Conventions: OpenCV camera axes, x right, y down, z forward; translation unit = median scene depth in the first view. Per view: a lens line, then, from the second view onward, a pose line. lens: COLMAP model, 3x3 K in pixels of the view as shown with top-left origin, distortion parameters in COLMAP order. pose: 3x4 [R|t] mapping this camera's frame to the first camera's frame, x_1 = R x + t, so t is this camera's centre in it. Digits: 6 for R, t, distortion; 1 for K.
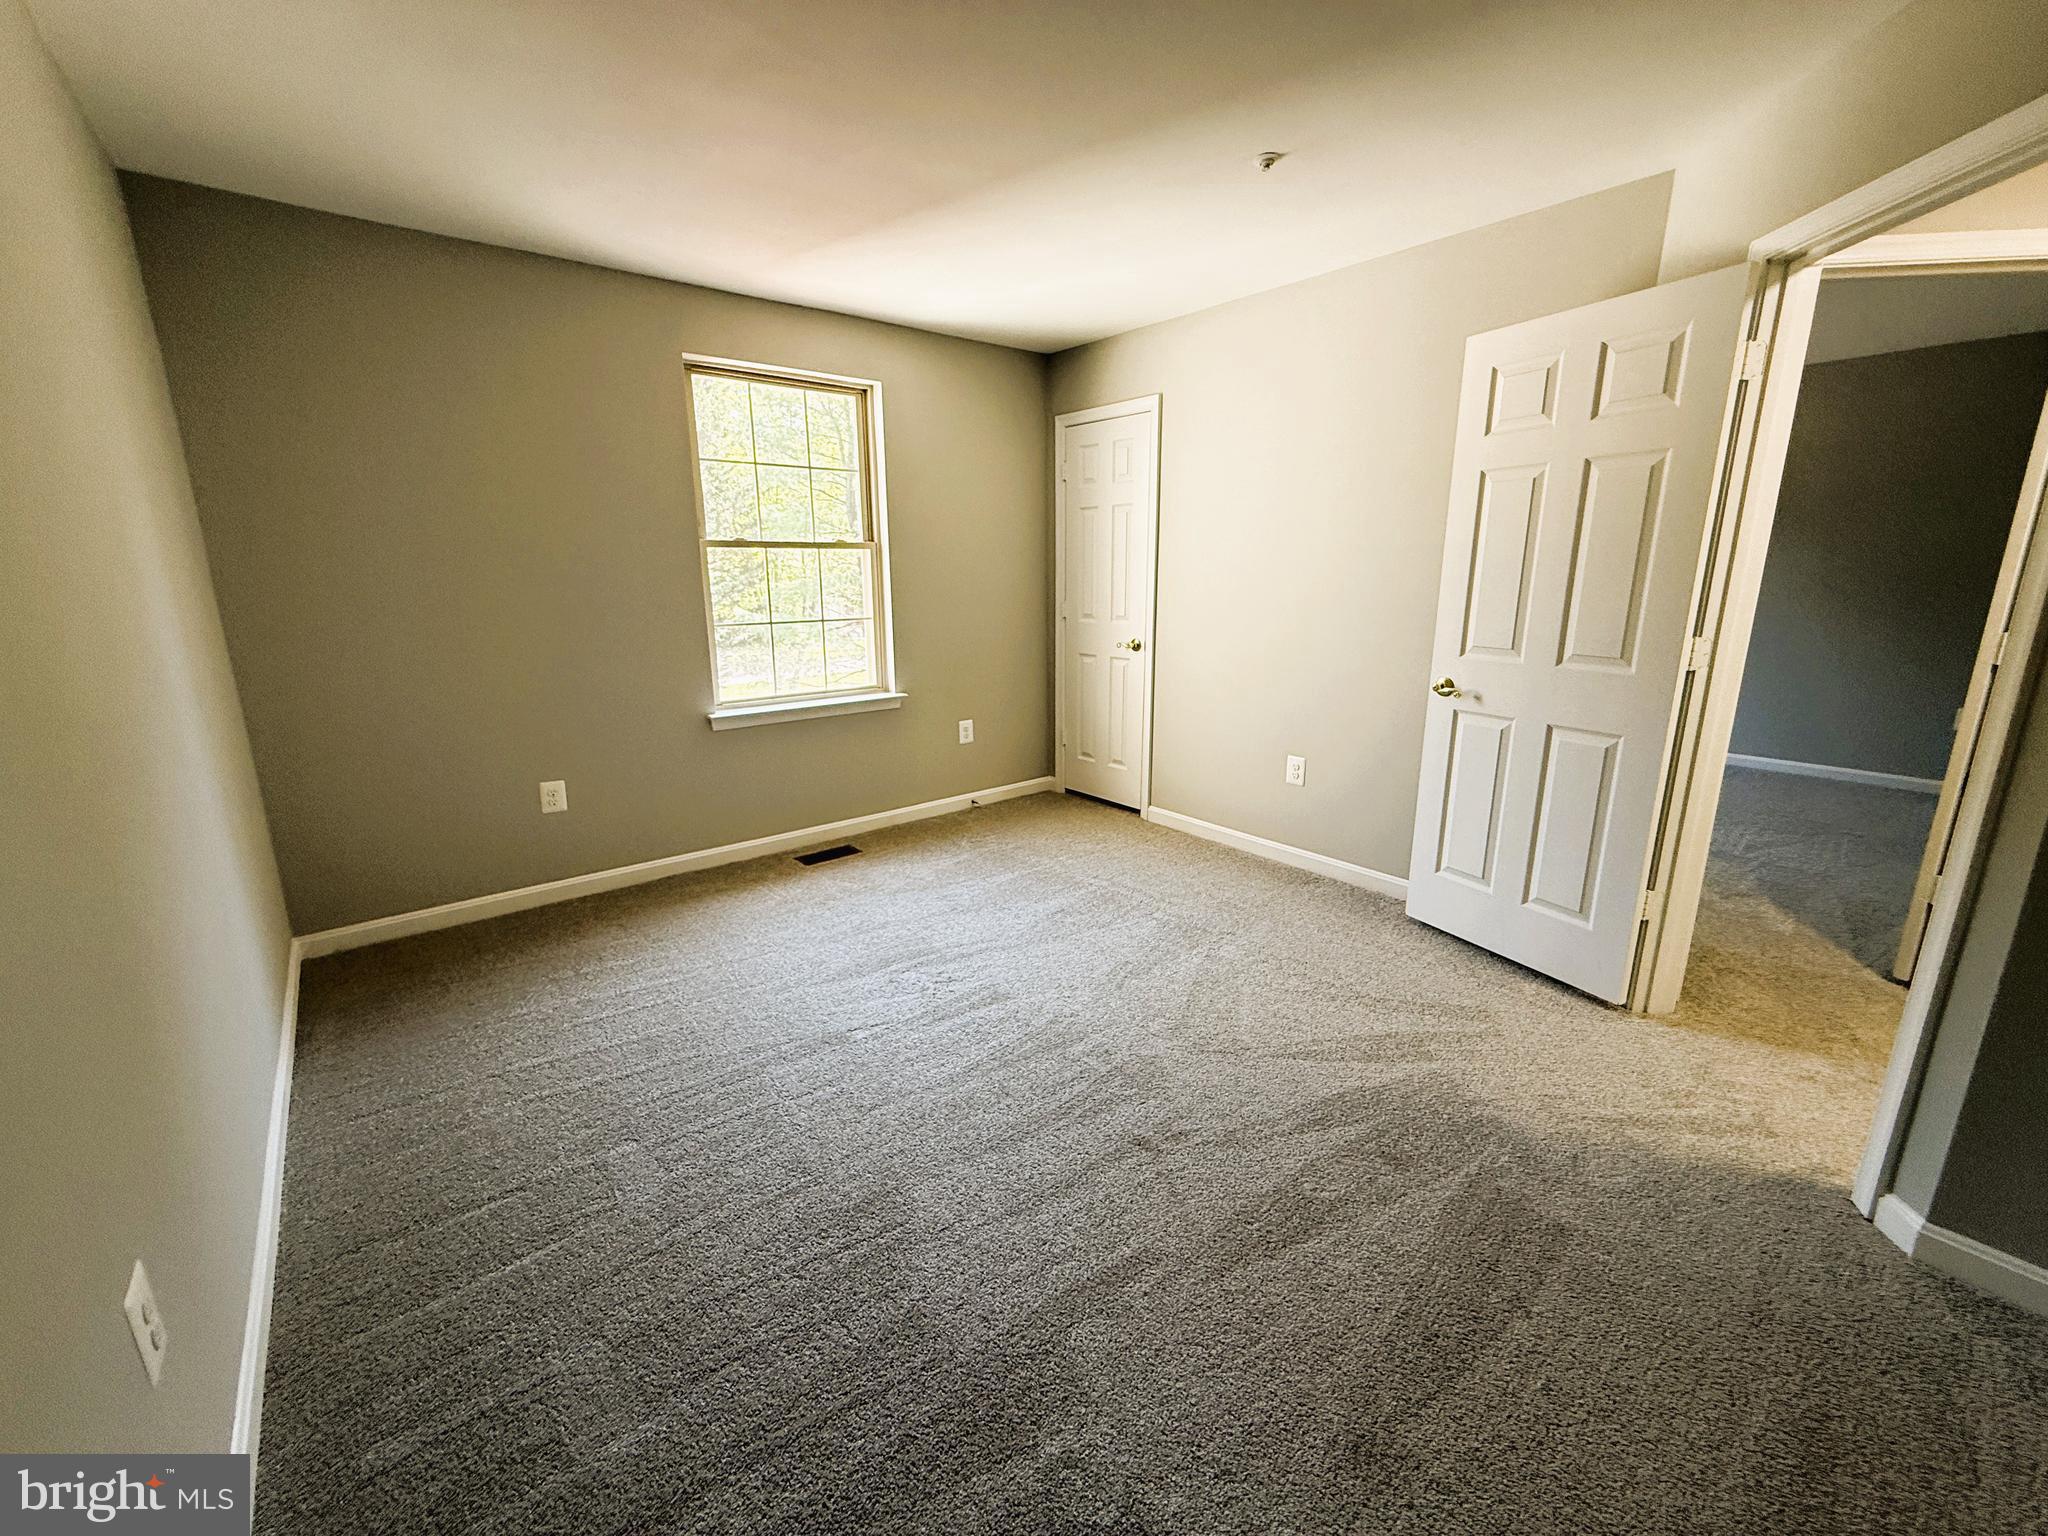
lens RADIAL K [[831.5, 0, 1024.0], [0, 831.5, 768.0], [0, 0, 1]] dist [0.000095, -0.000021]
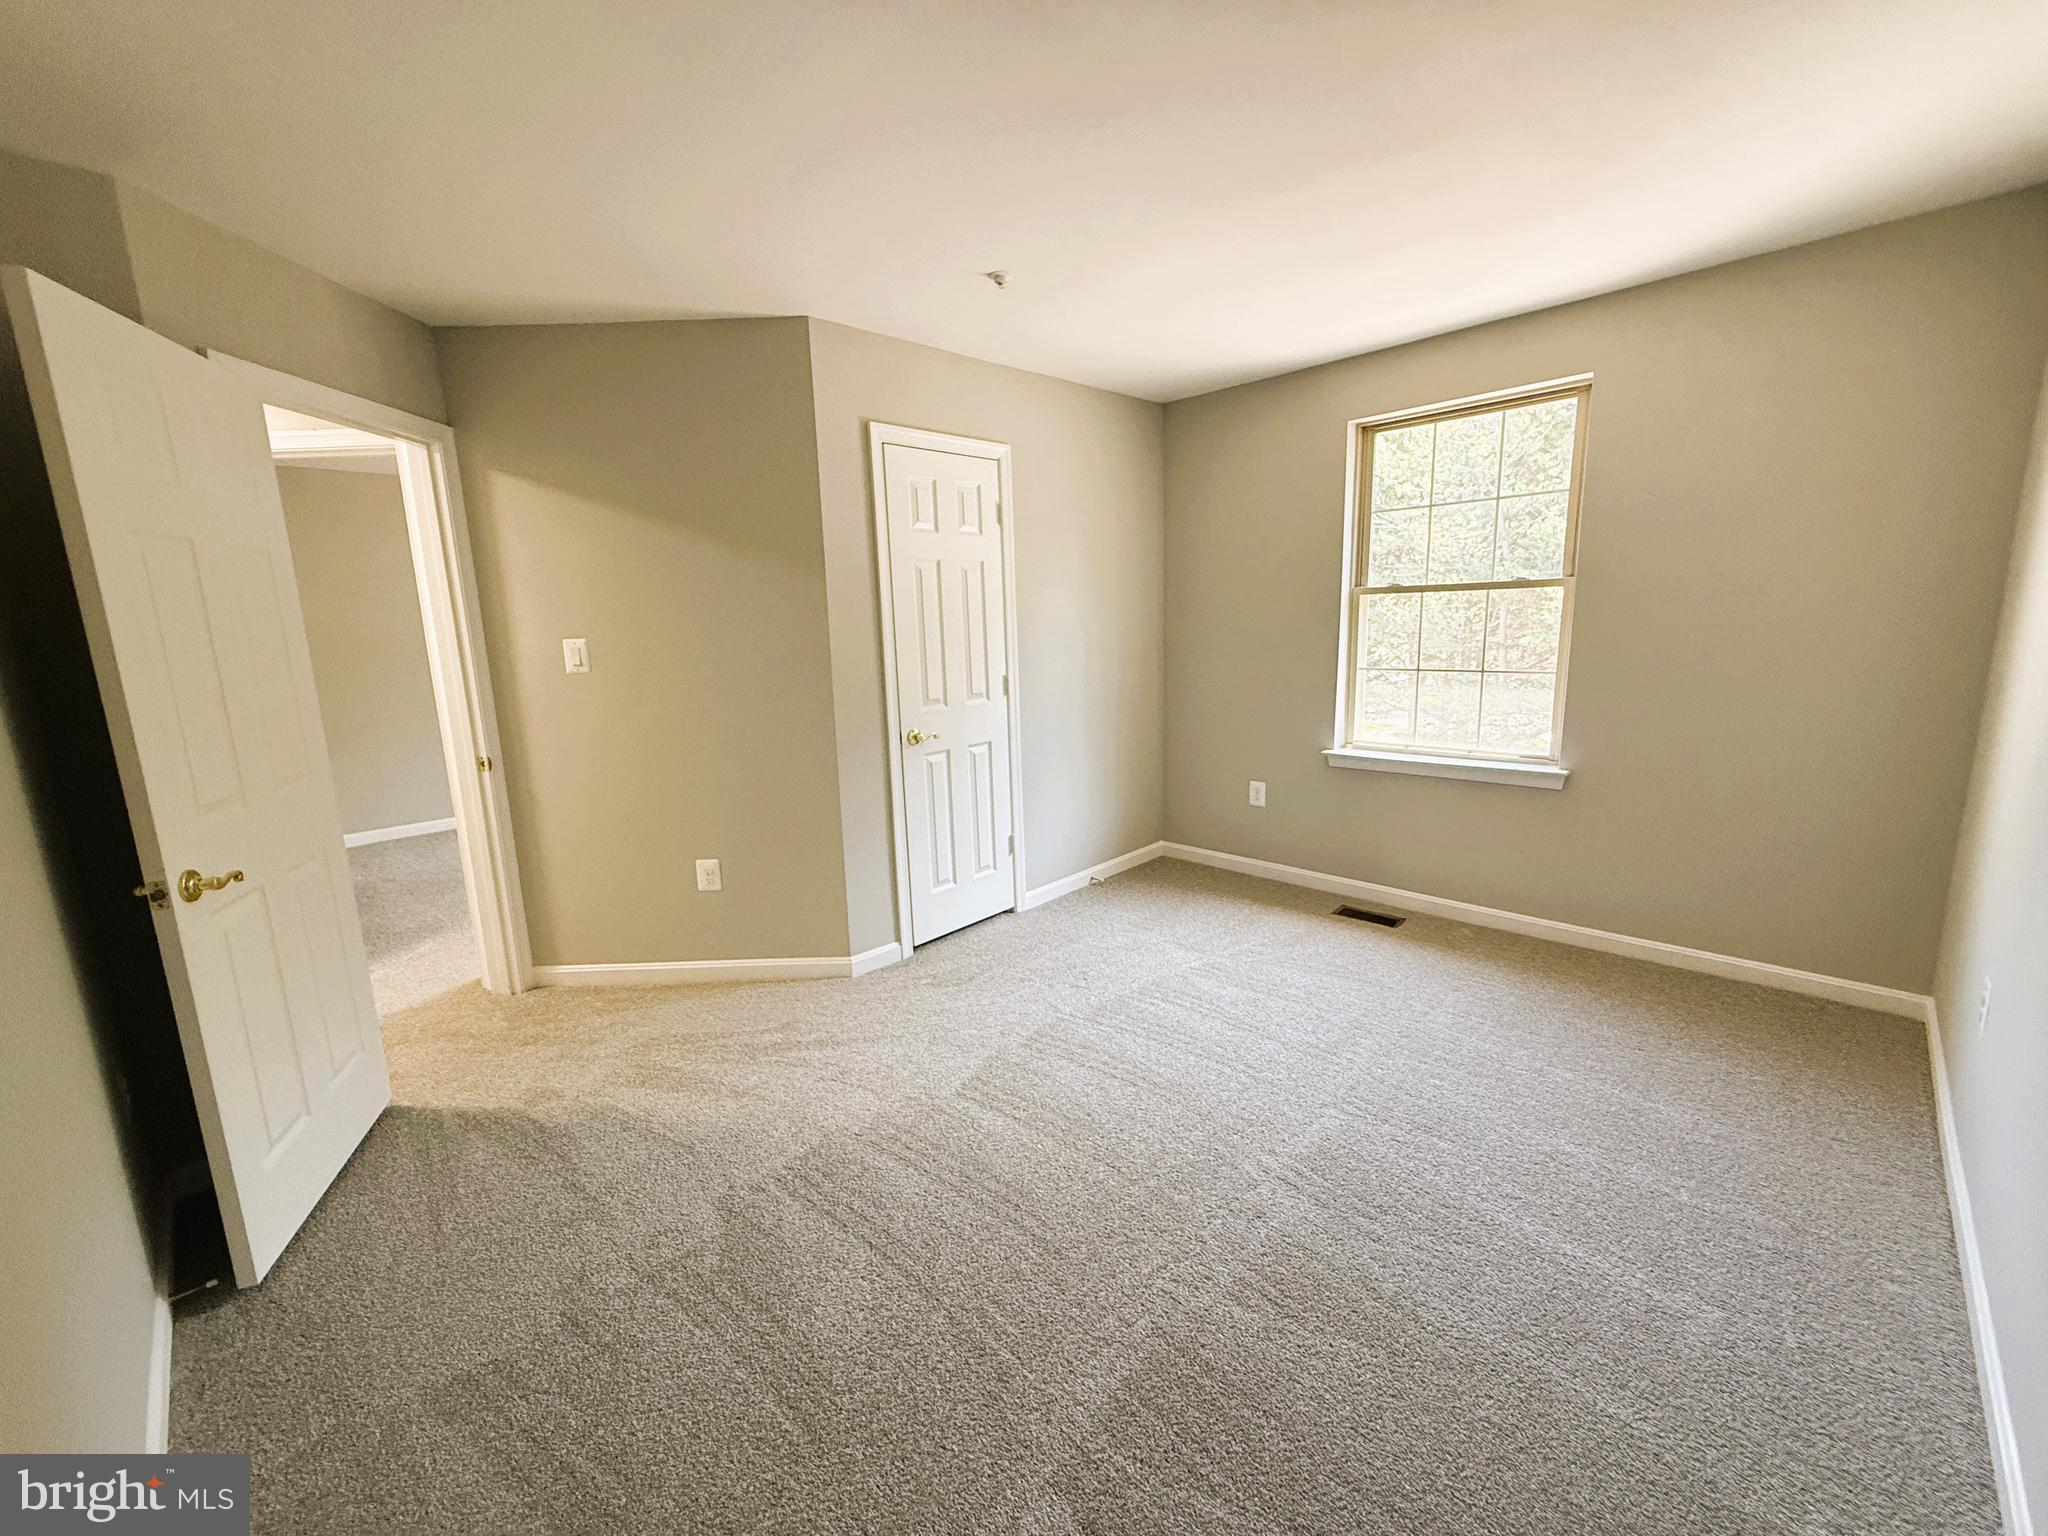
lens RADIAL K [[816.7, 0, 1024.0], [0, 816.7, 768.0], [0, 0, 1]] dist [-0.000320, 0.000016]
pose [[0.092854, 0.177156, -0.979793, 0.612005], [-0.205154, 0.966333, 0.155280, -0.122431], [0.974315, 0.186589, 0.126073, 0.475887]]
